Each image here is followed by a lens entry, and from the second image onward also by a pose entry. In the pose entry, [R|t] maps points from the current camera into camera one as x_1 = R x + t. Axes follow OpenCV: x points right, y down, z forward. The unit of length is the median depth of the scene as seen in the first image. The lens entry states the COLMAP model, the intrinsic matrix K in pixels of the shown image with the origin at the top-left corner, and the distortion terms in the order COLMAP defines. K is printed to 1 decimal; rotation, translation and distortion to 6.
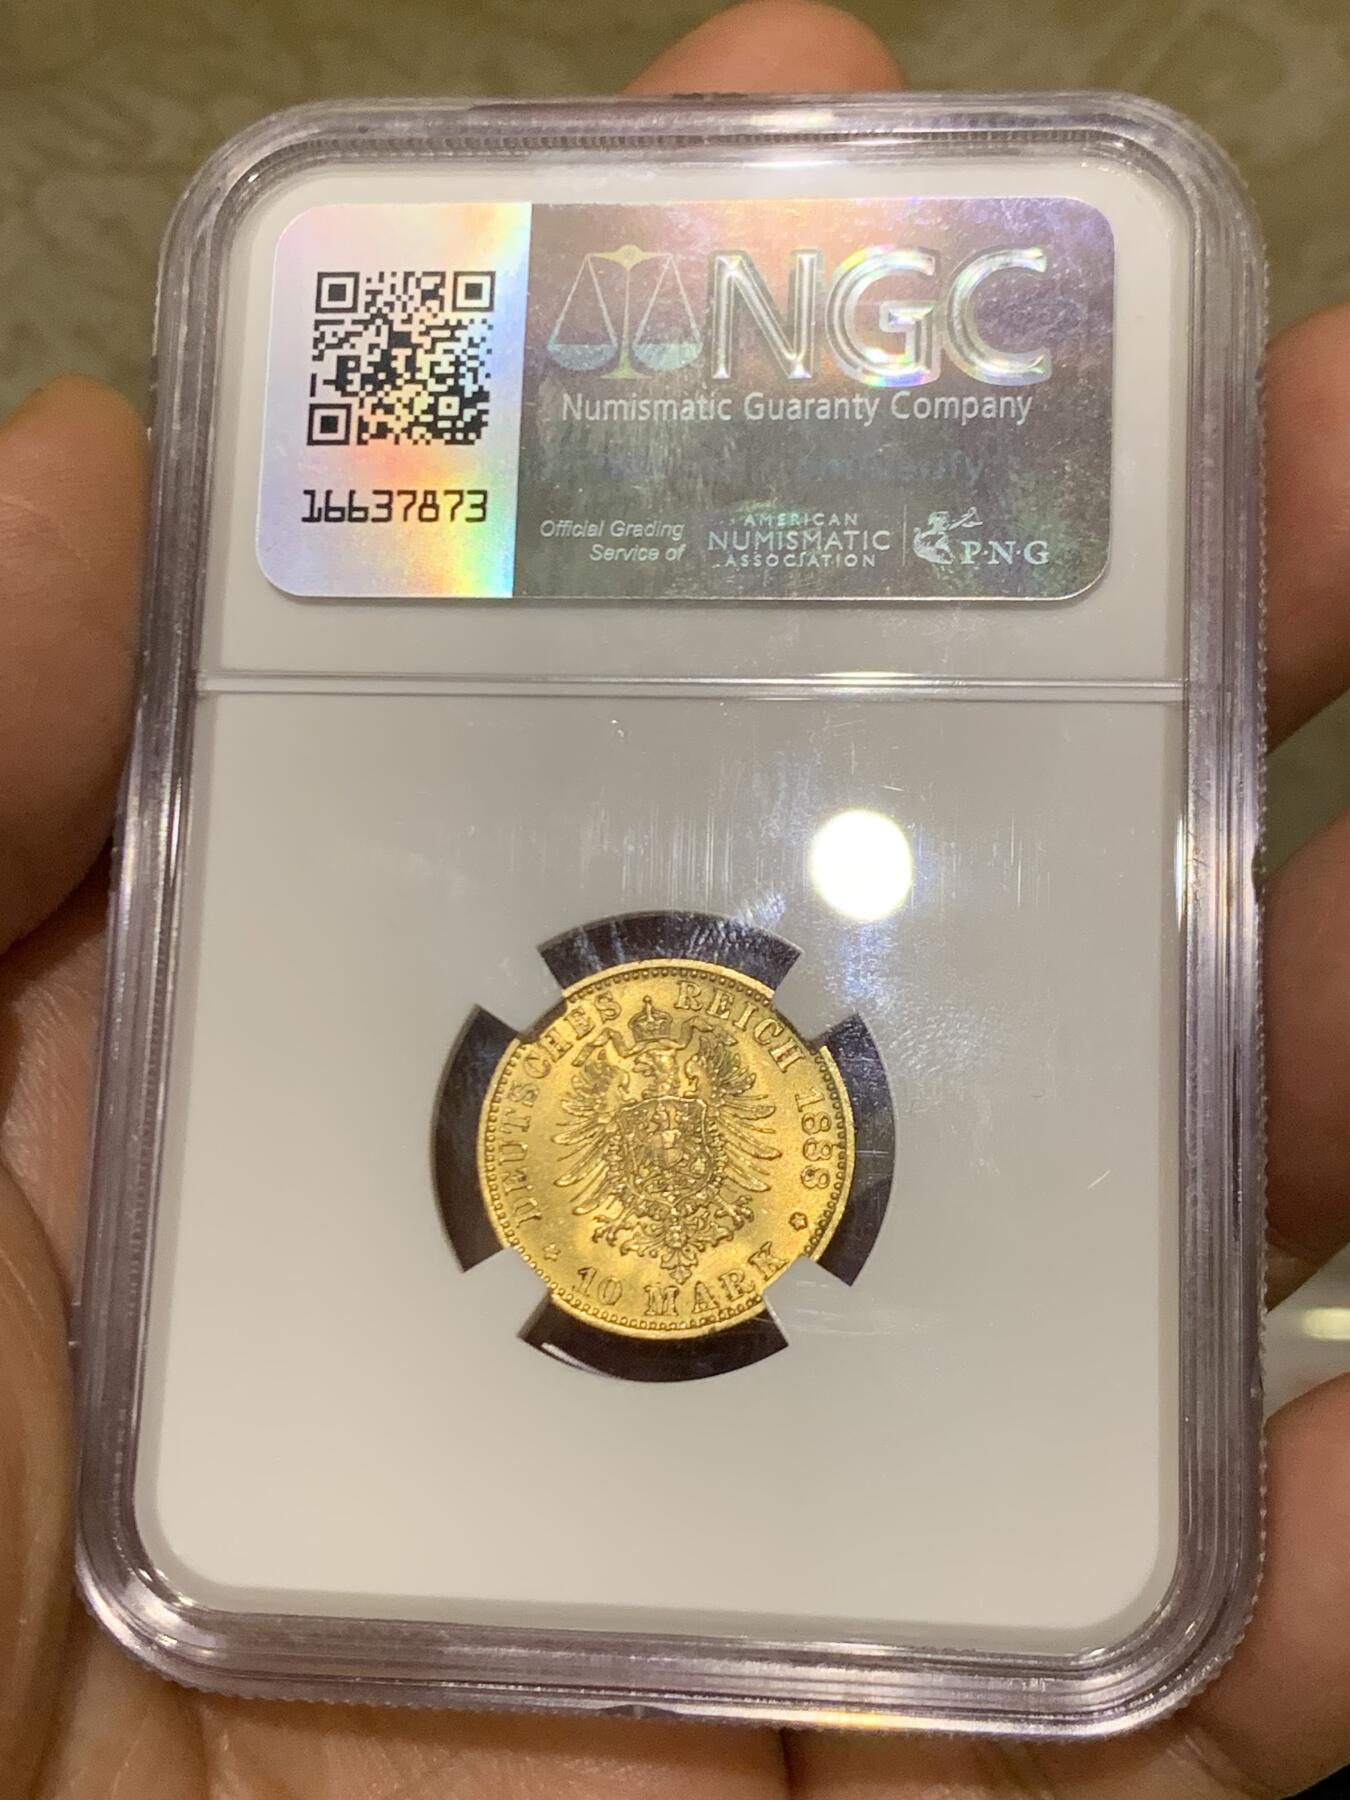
lens RADIAL K [[2730.1, 0, 618.7], [0, 2730.1, 885.8], [0, 0, 1]] dist [0.208655, 0.000000]
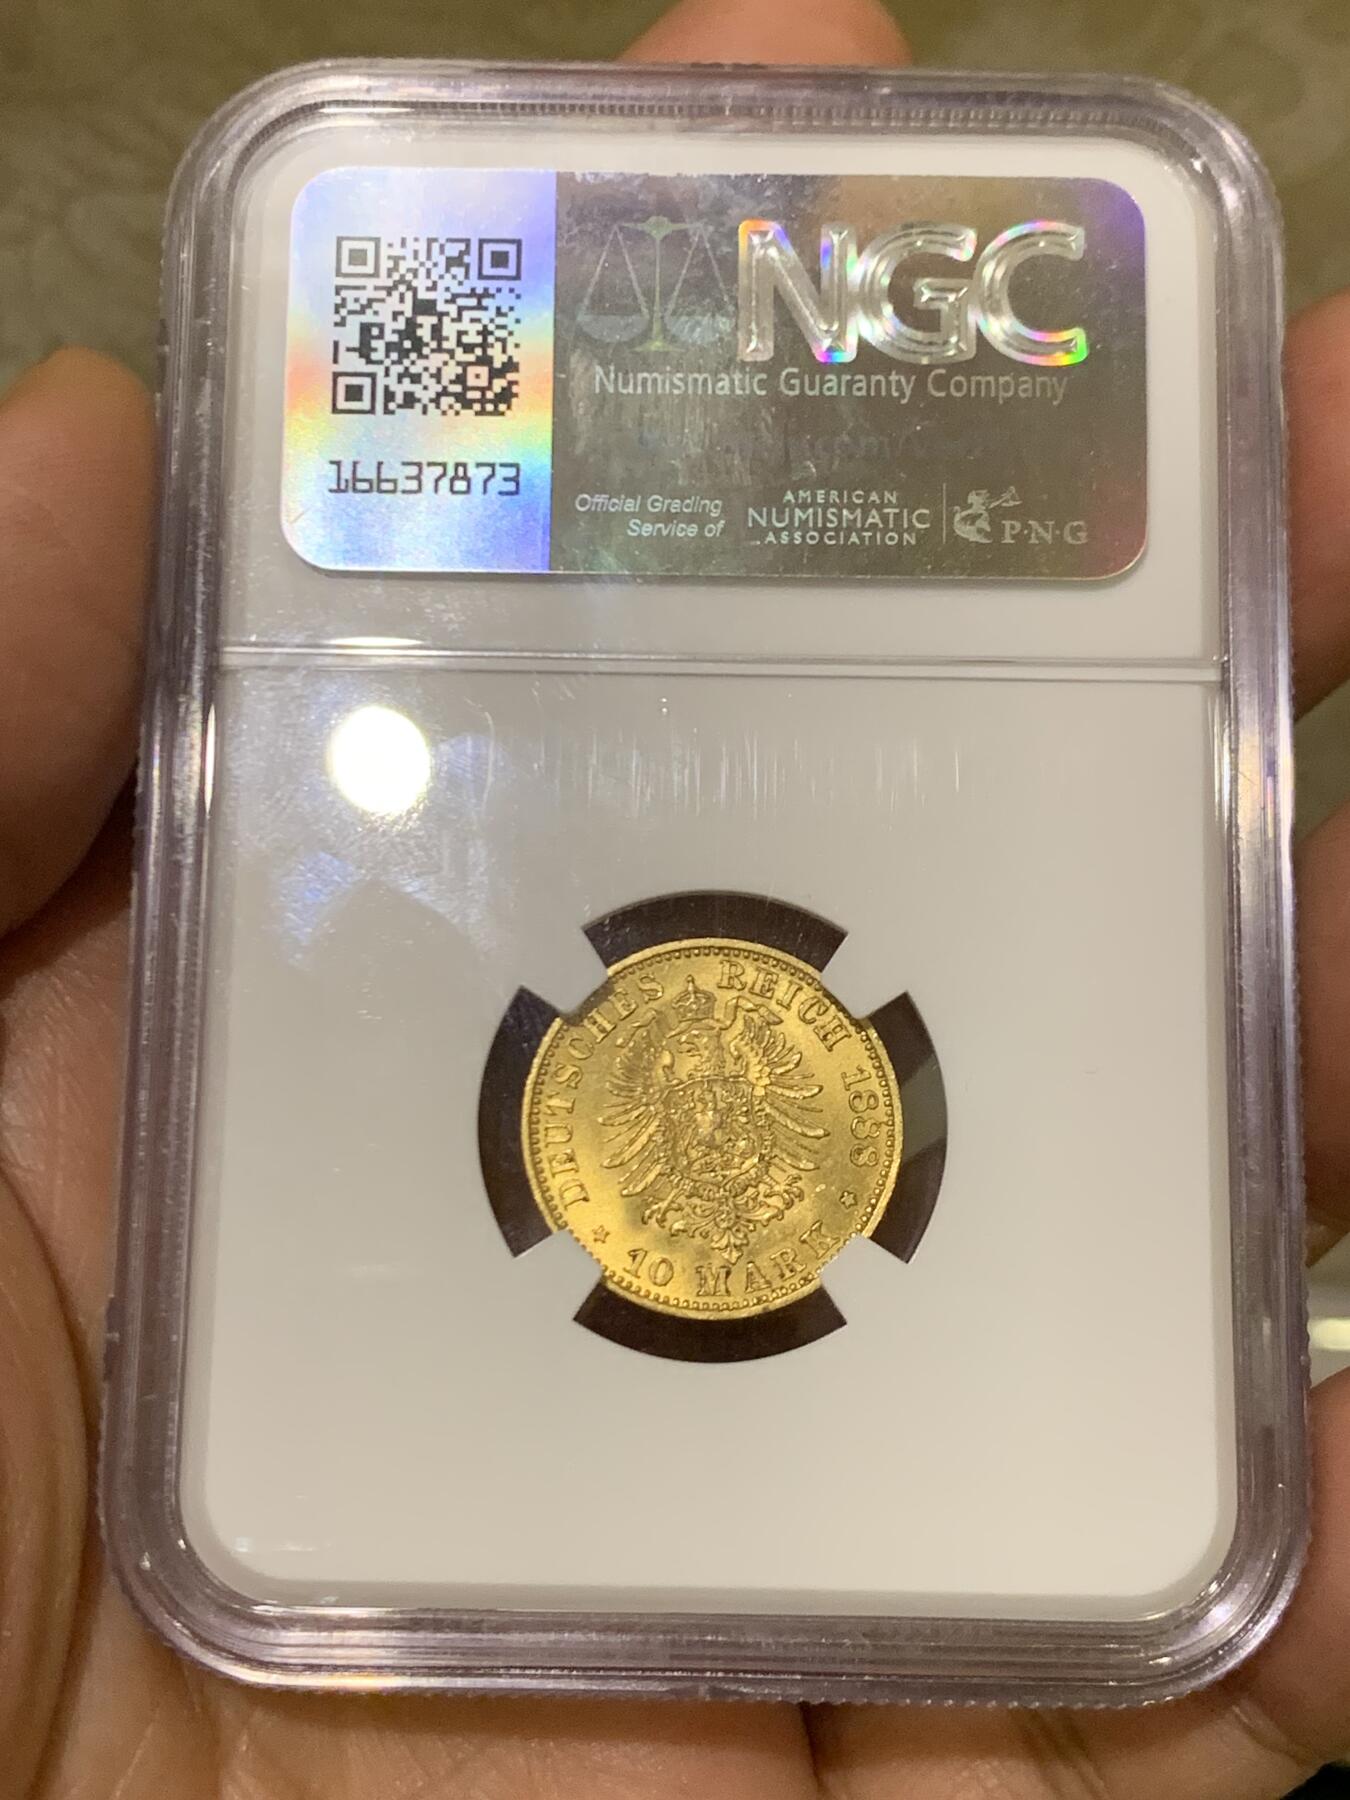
lens RADIAL K [[2730.1, 0, 675.7], [0, 2730.1, 898.7], [0, 0, 1]] dist [0.208655, 0.000000]
pose [[0.993234, -0.005636, 0.115996, -0.109132], [0.003971, 0.999886, 0.014579, -0.002203], [-0.116065, -0.014019, 0.993143, 0.013903]]
